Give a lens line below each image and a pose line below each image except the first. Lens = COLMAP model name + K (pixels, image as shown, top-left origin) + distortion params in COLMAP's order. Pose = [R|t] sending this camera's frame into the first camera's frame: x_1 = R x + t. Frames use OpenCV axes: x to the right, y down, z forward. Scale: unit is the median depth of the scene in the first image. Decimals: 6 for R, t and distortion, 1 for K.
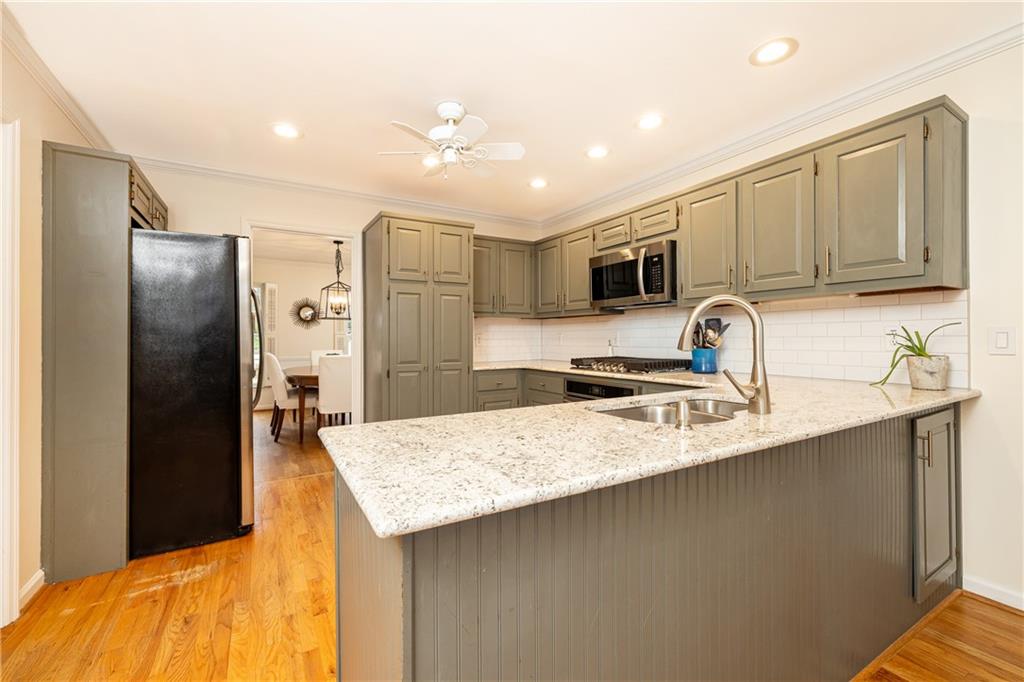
lens RADIAL K [[427.2, 0, 512.0], [0, 427.2, 341.0], [0, 0, 1]] dist [-0.000947, -0.000034]
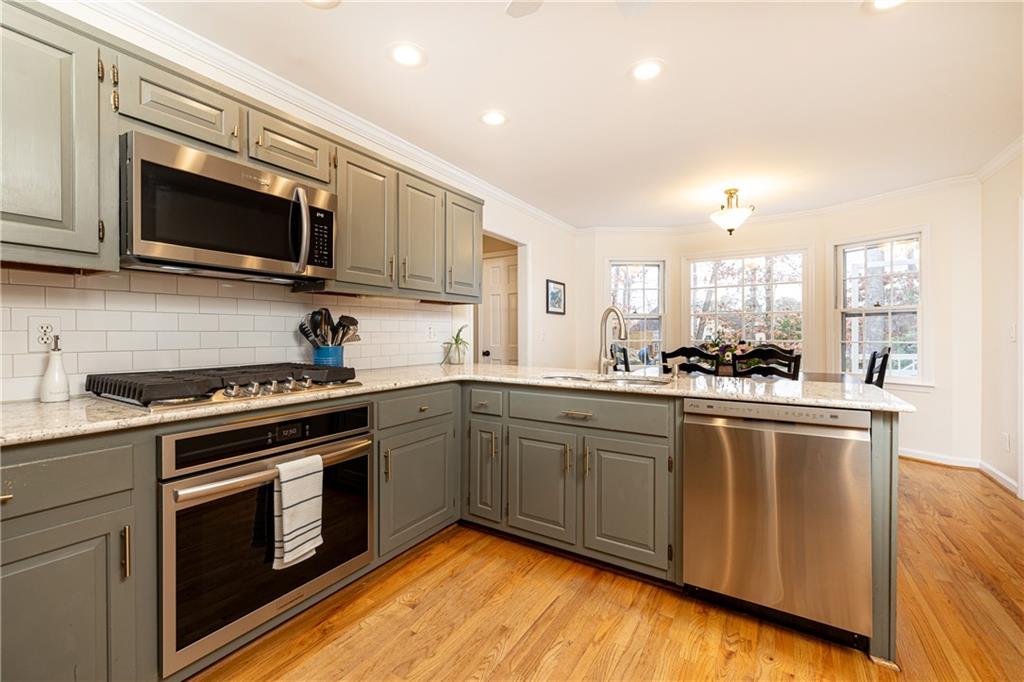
lens RADIAL K [[427.2, 0, 512.0], [0, 427.2, 341.0], [0, 0, 1]] dist [-0.000947, -0.000034]
pose [[-0.455828, -0.010912, 0.890001, -0.408744], [0.008886, 0.999819, 0.016810, -0.001282], [-0.890023, 0.015571, -0.455649, 1.050167]]
